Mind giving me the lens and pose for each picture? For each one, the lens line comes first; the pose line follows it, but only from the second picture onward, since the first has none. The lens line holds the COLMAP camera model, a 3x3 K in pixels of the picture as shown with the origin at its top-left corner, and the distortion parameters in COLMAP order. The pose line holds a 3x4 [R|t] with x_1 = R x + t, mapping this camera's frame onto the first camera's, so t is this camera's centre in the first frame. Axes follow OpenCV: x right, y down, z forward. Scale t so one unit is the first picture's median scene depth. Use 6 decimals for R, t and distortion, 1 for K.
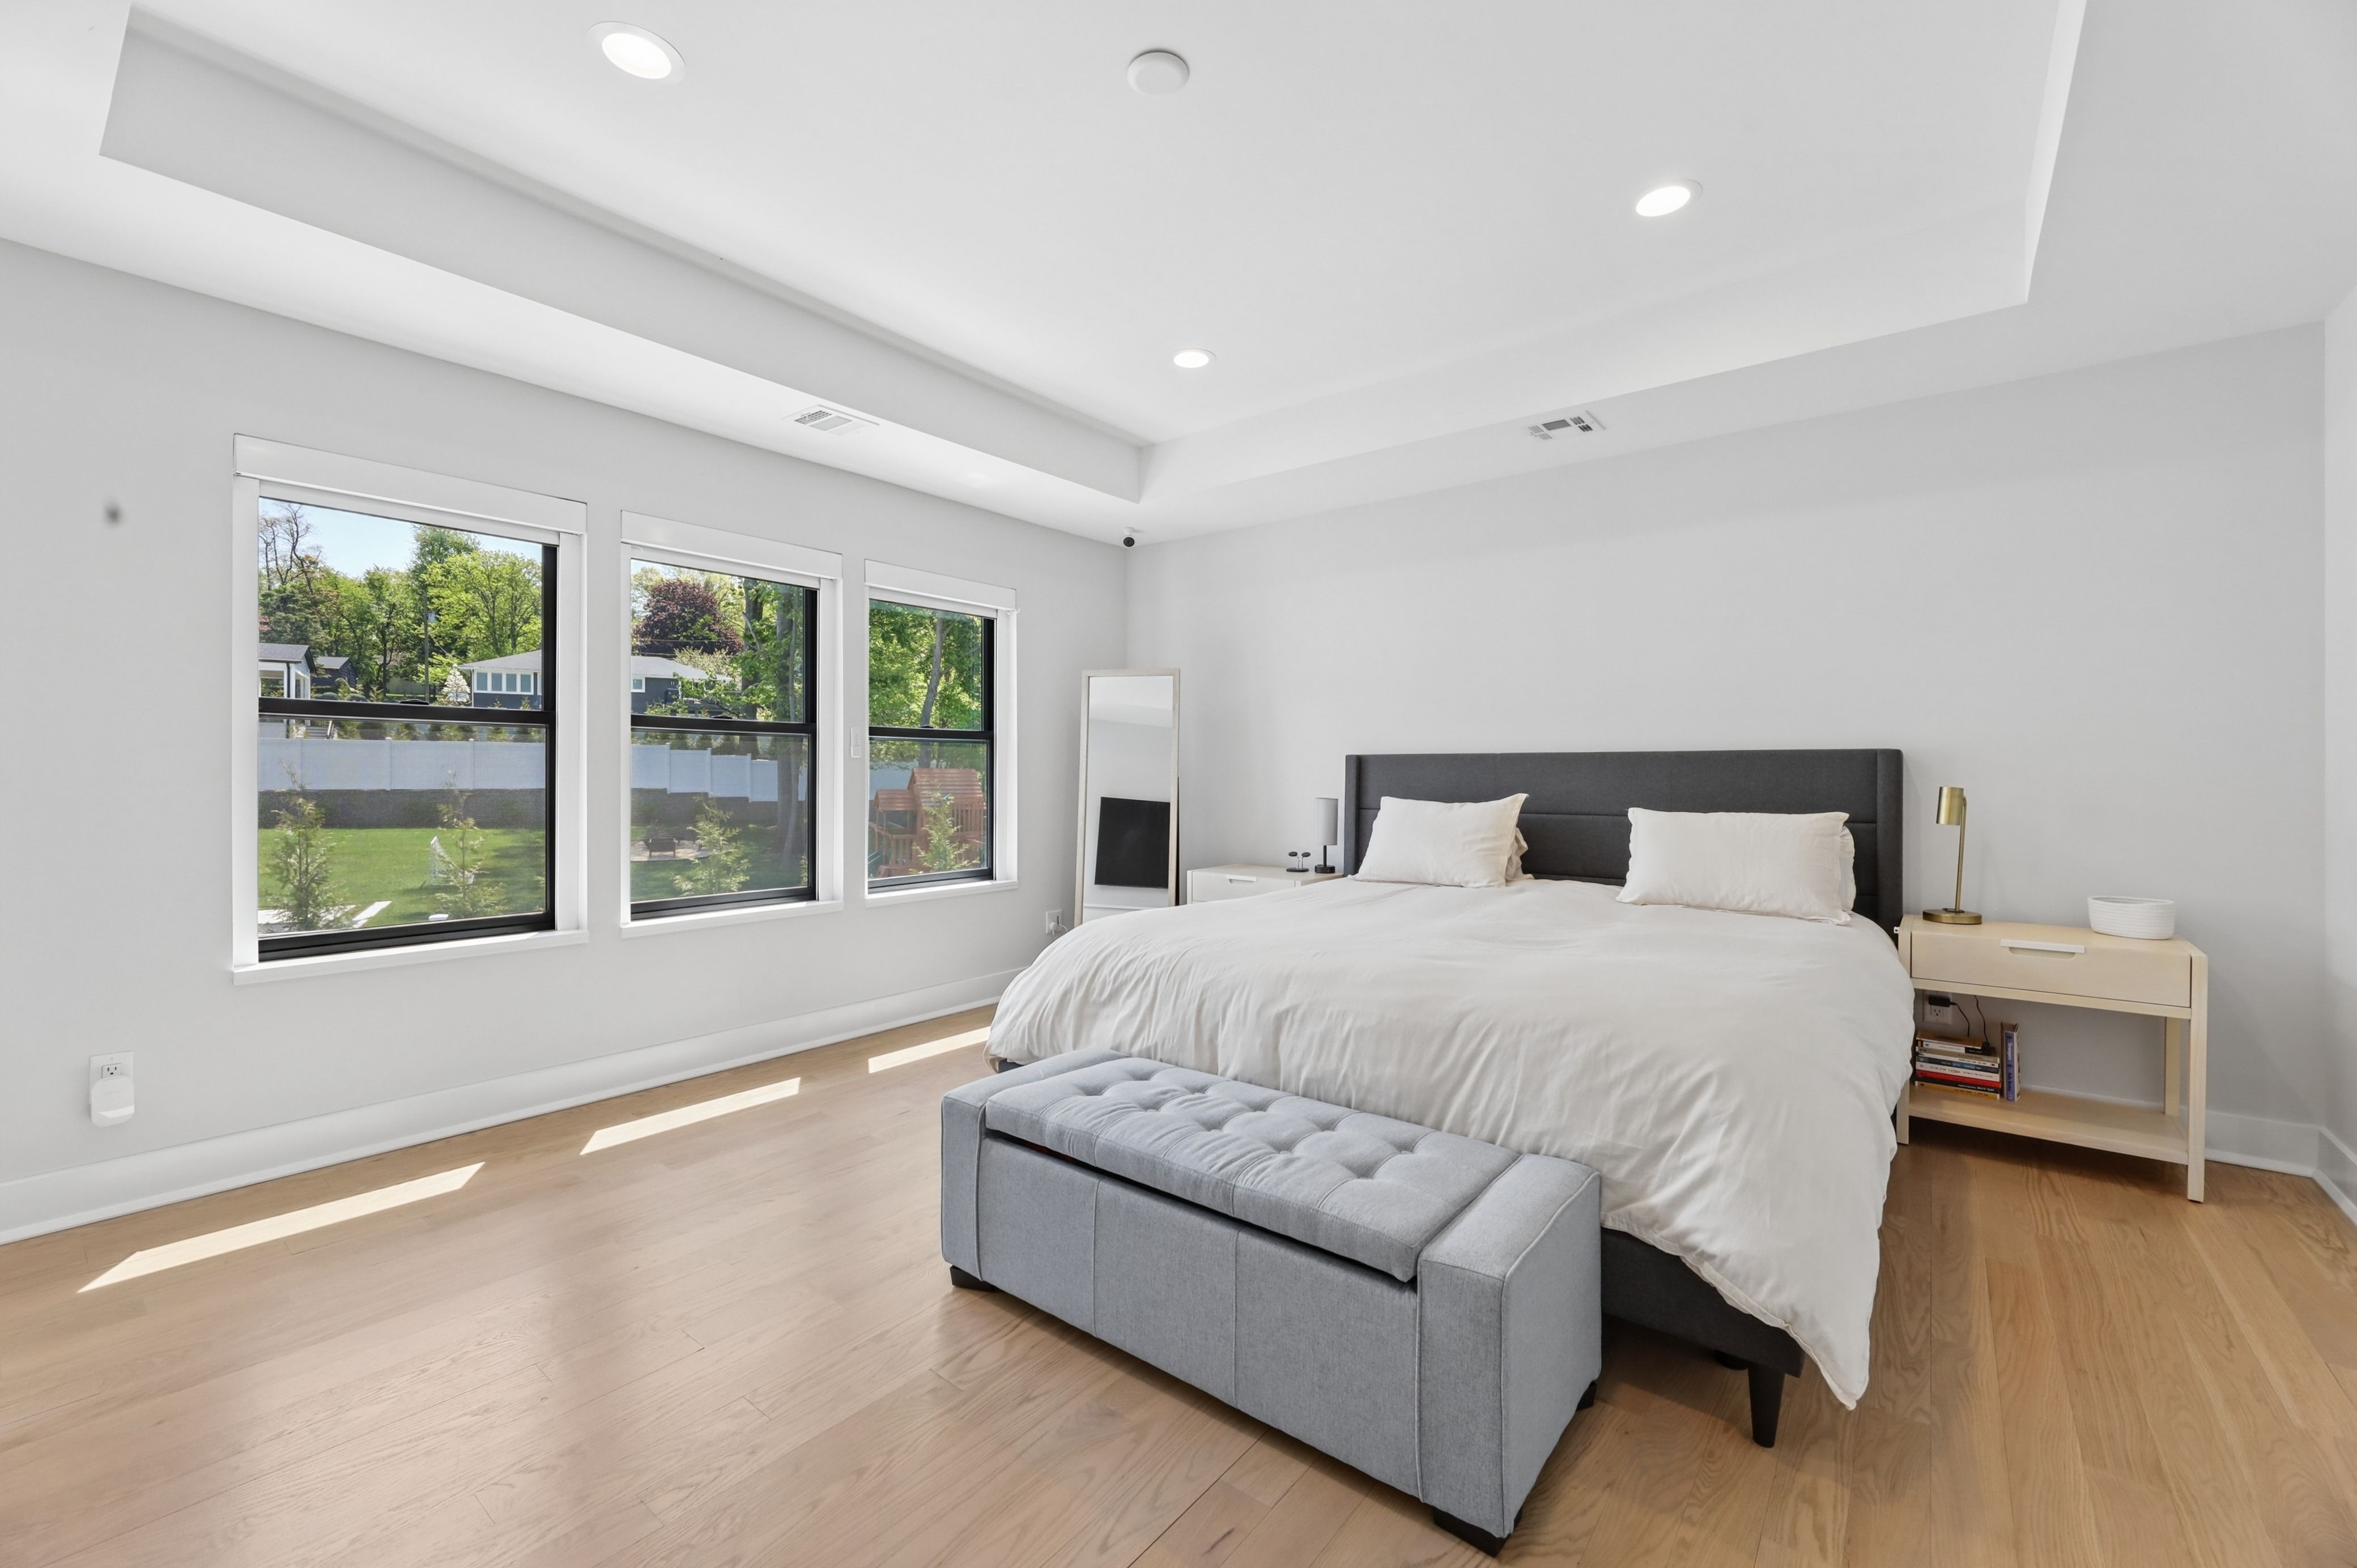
lens RADIAL K [[959.3, 0, 1175.3], [0, 959.3, 775.1], [0, 0, 1]] dist [-0.002551, -0.000326]
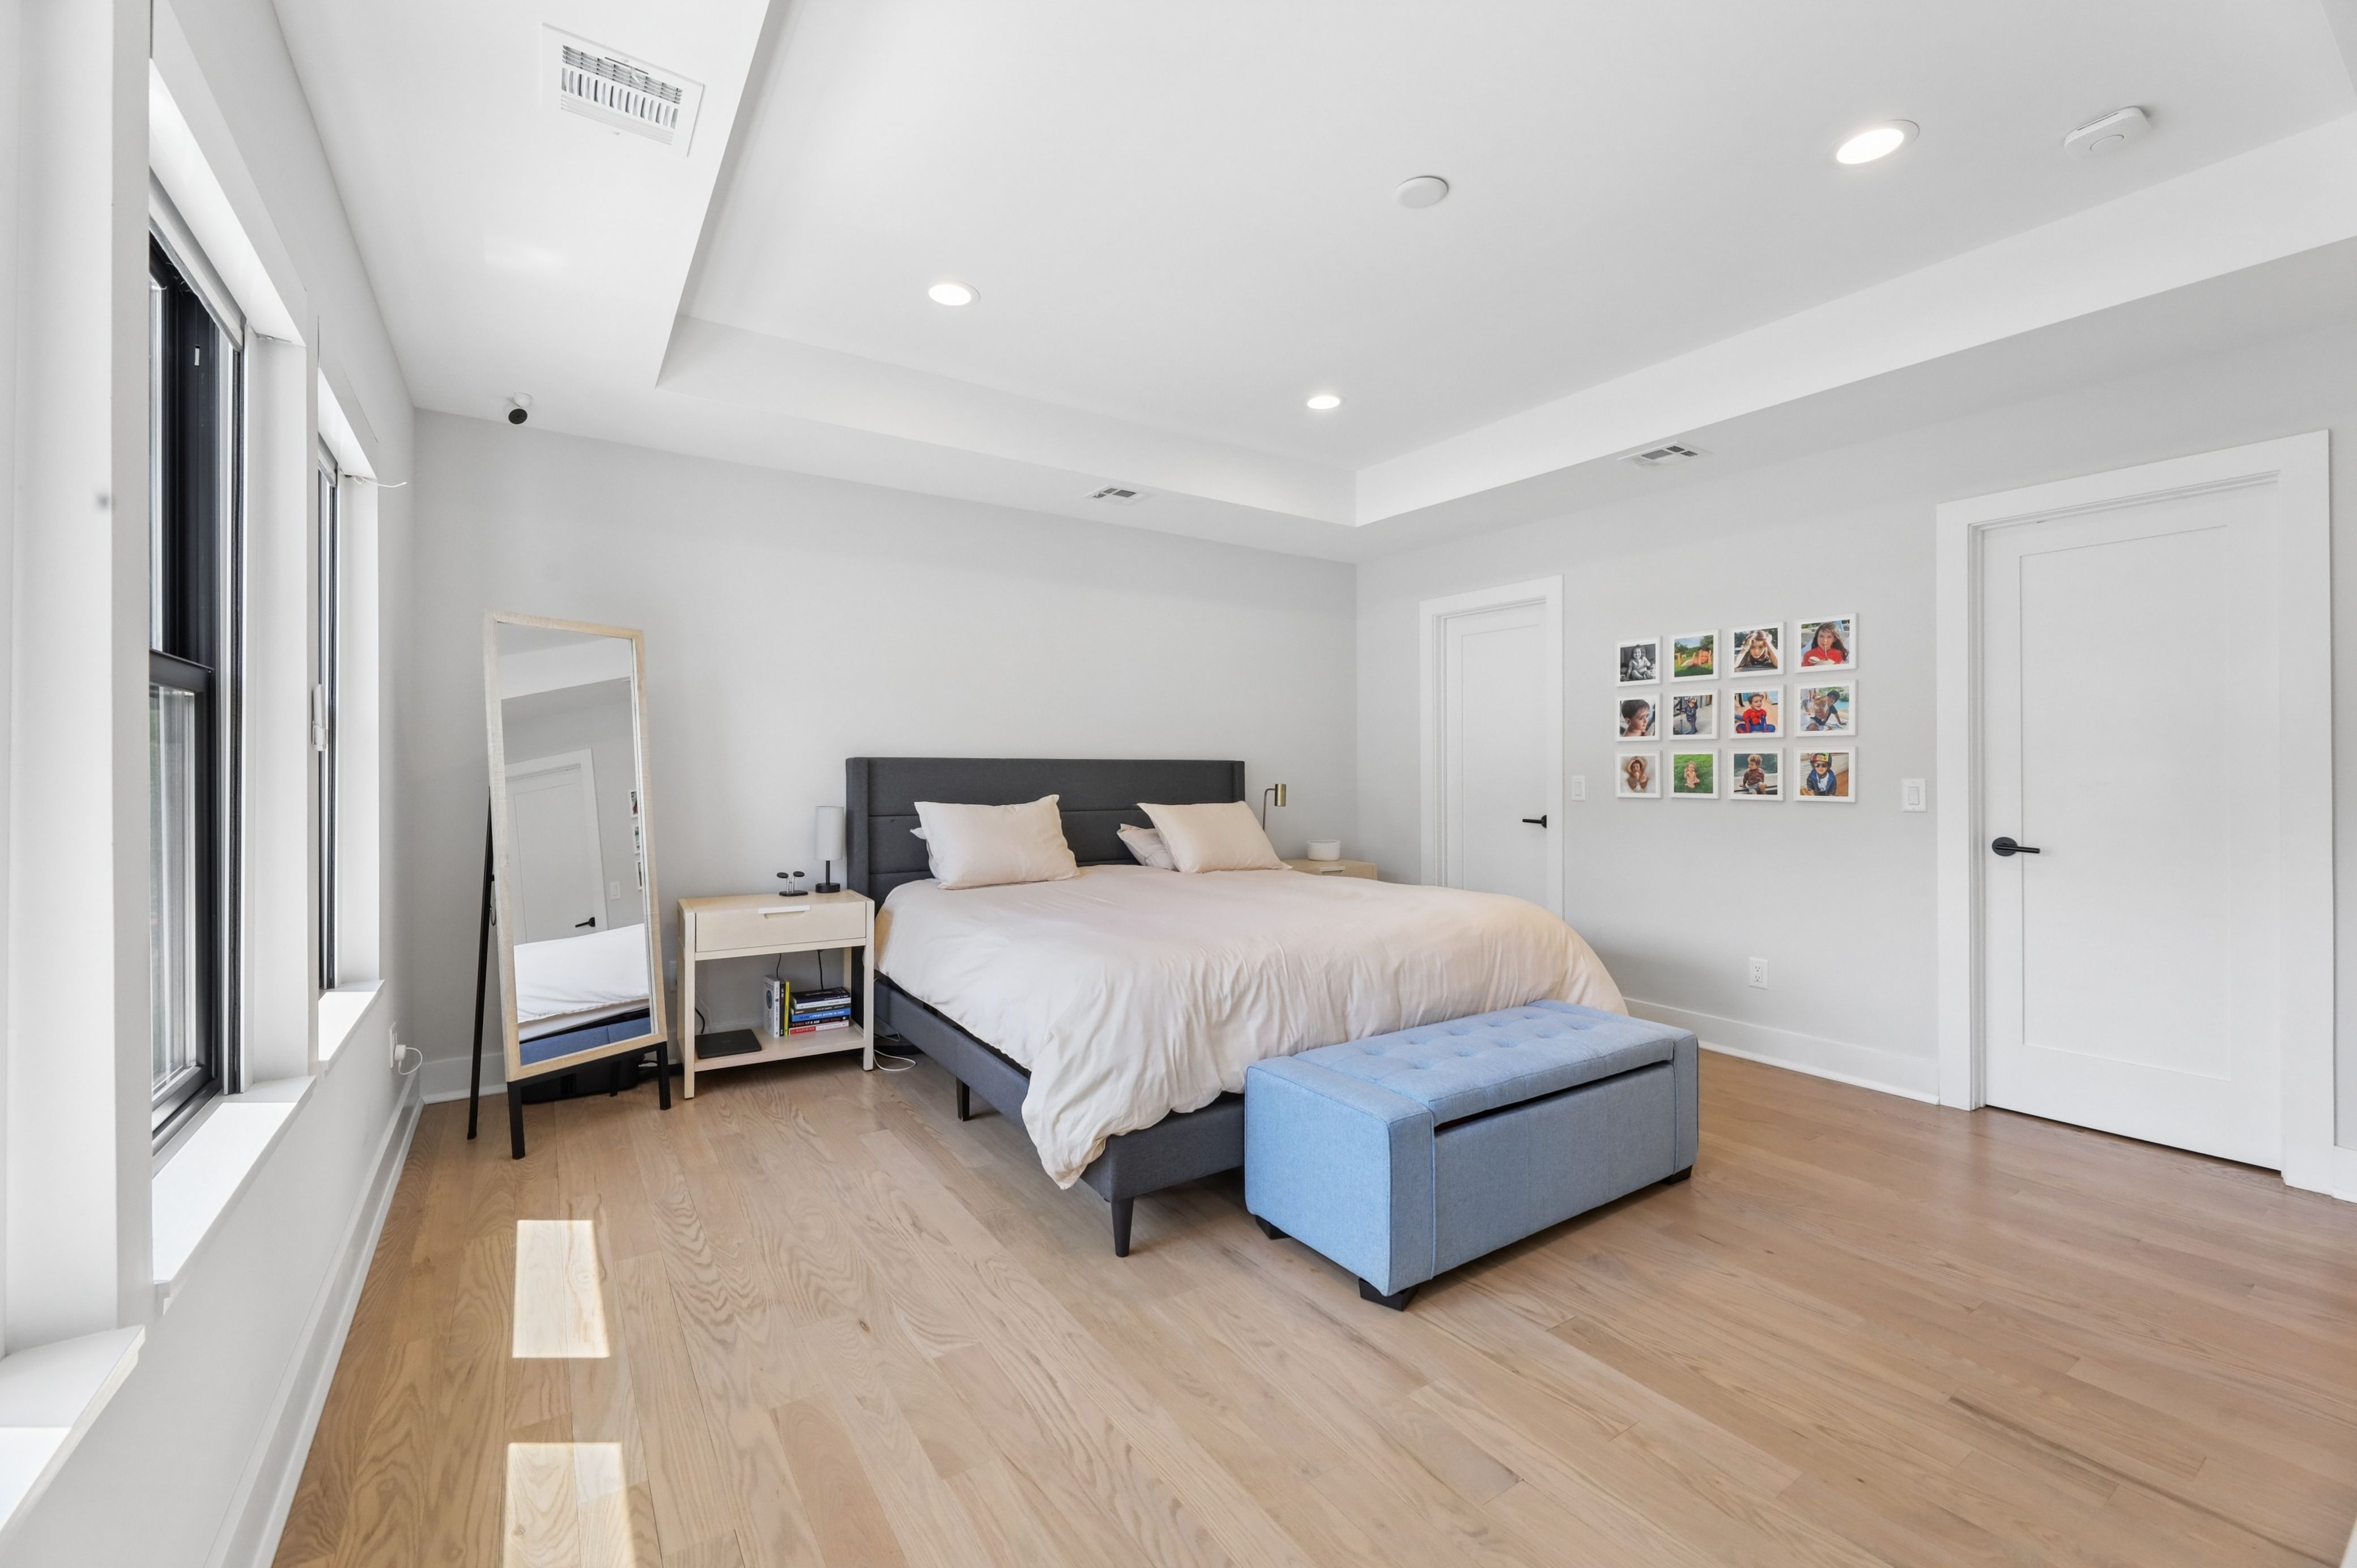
lens RADIAL K [[961.2, 0, 1171.9], [0, 961.2, 777.3], [0, 0, 1]] dist [0.015508, -0.000155]
pose [[0.312914, -0.009585, 0.949733, -0.814607], [0.002367, 0.999954, 0.009312, -0.013912], [-0.949779, -0.000666, 0.312922, 0.601878]]
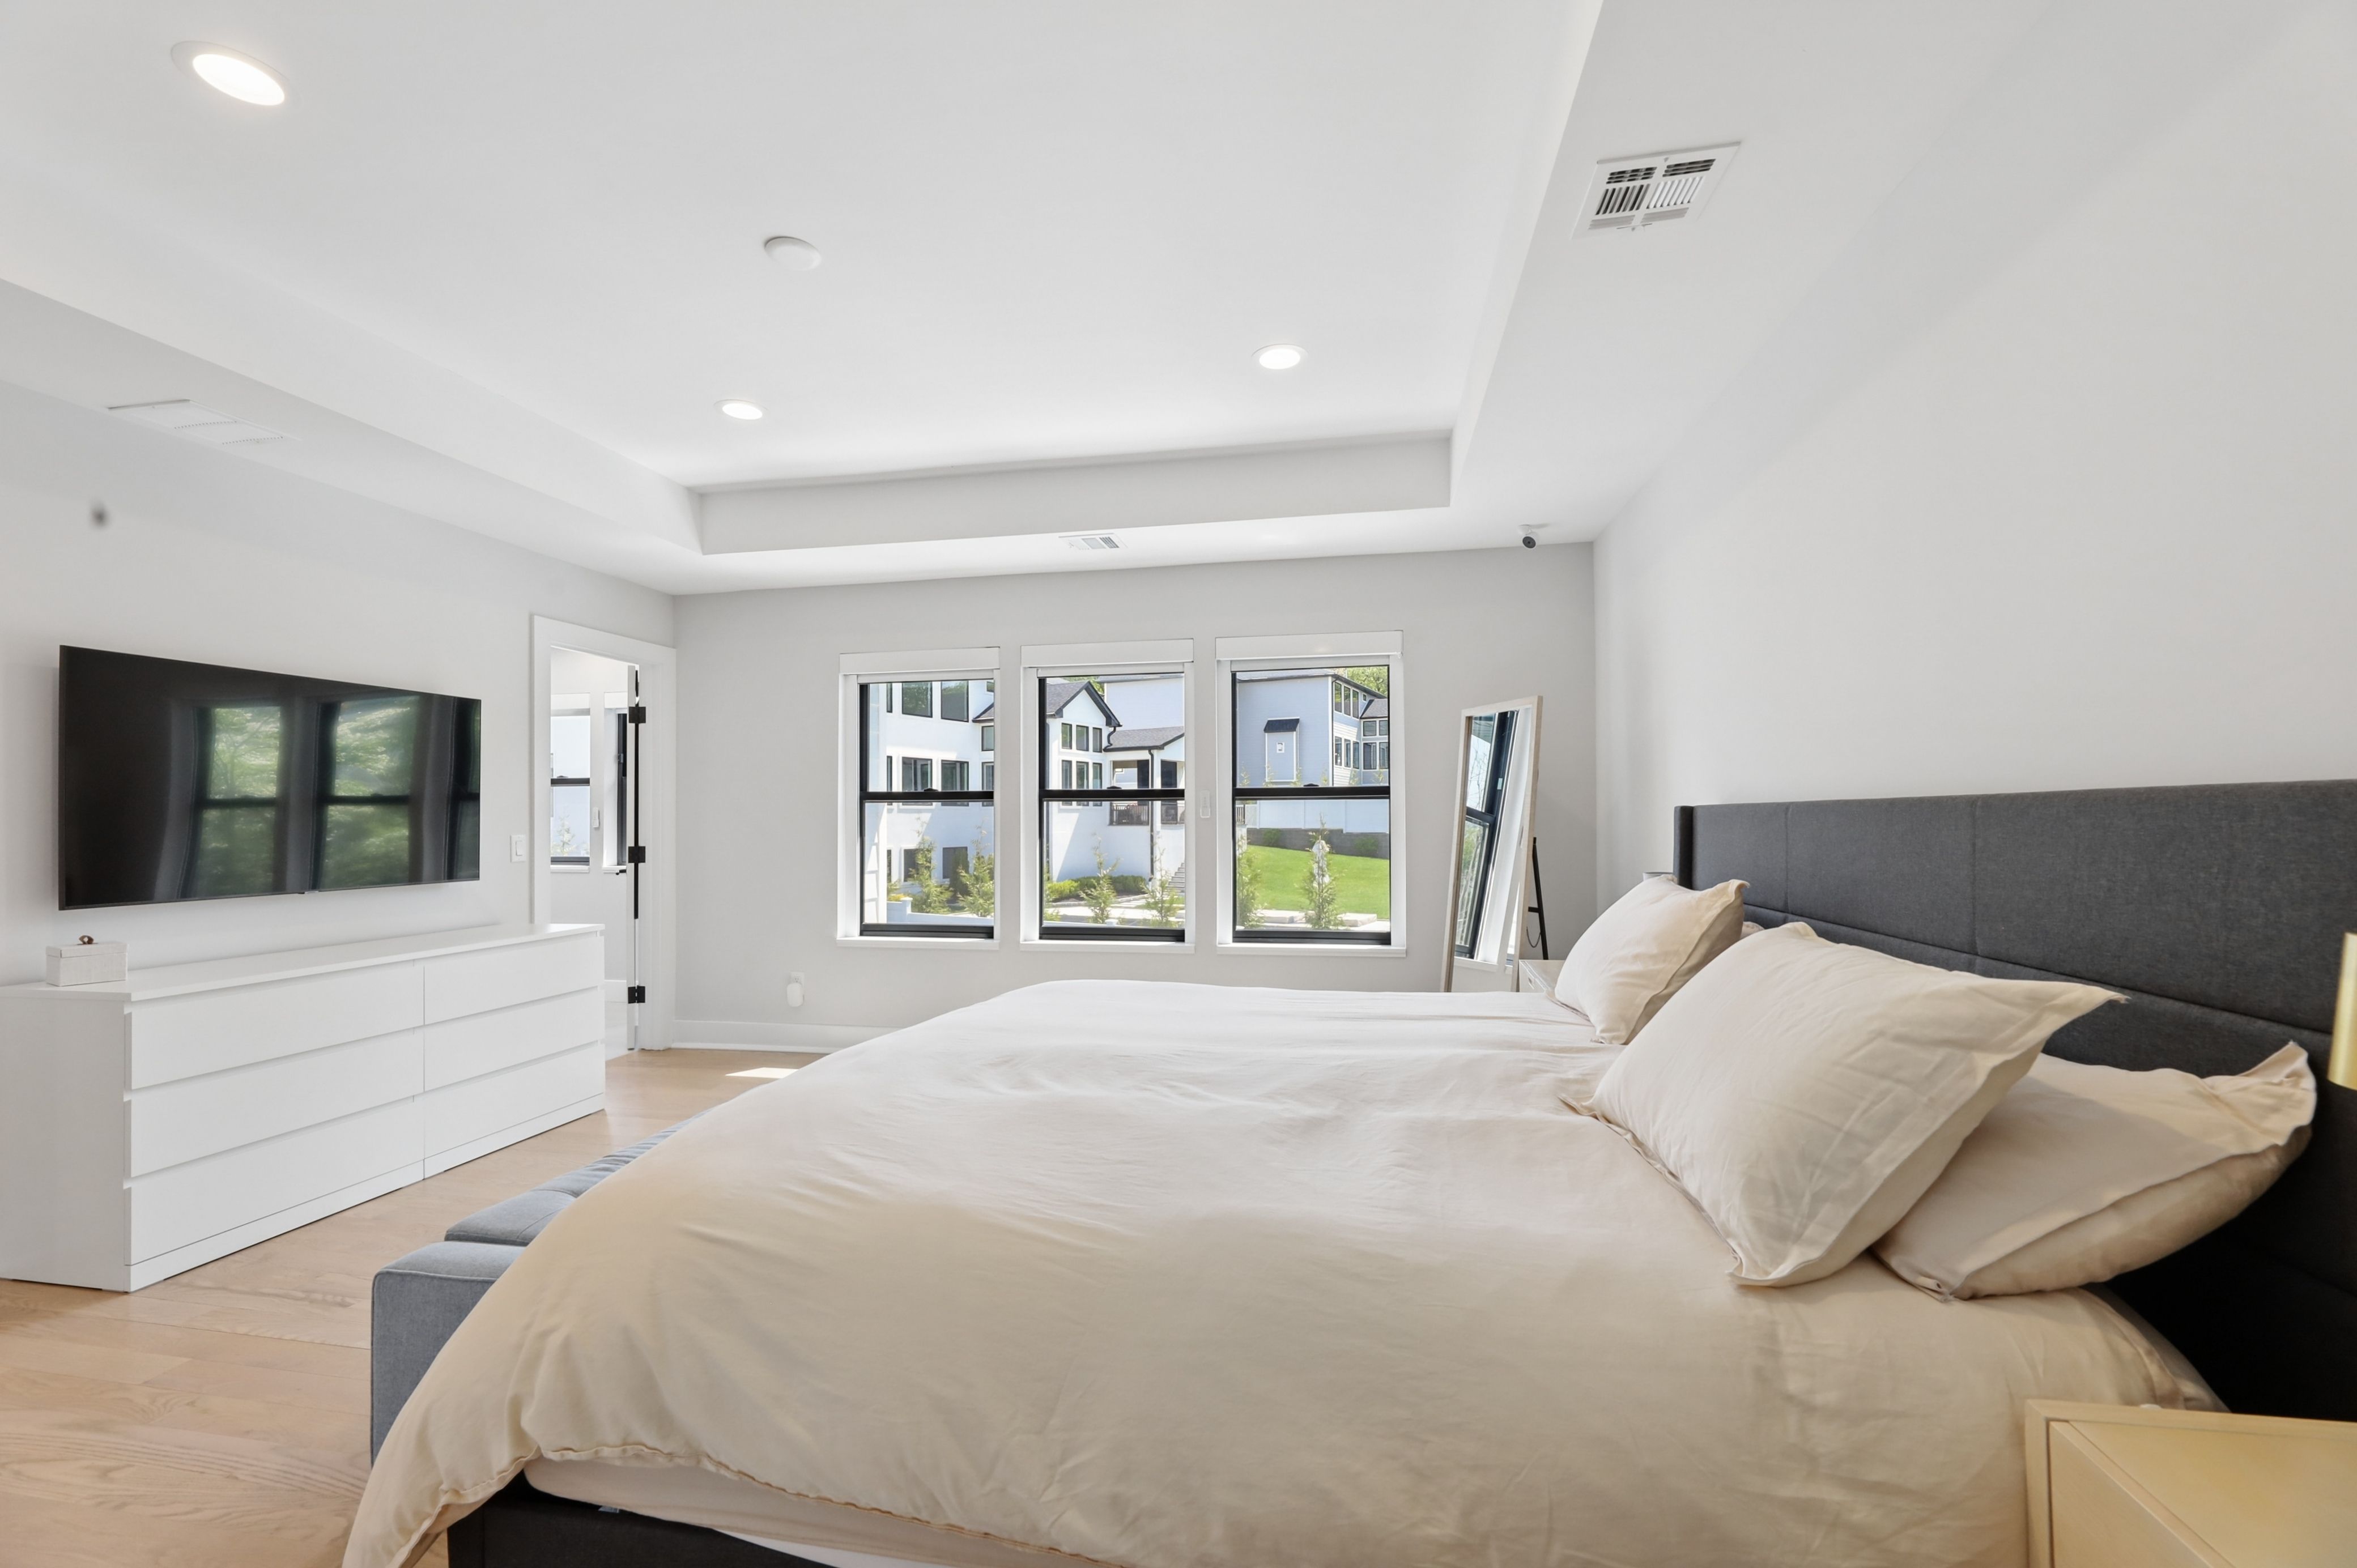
lens RADIAL K [[930.6, 0, 1212.7], [0, 930.6, 798.4], [0, 0, 1]] dist [-0.001289, -0.000094]
pose [[0.490119, -0.021674, -0.871386, 0.784498], [0.015961, 0.999746, -0.015889, -0.025965], [0.871509, -0.006121, 0.490341, 0.582246]]
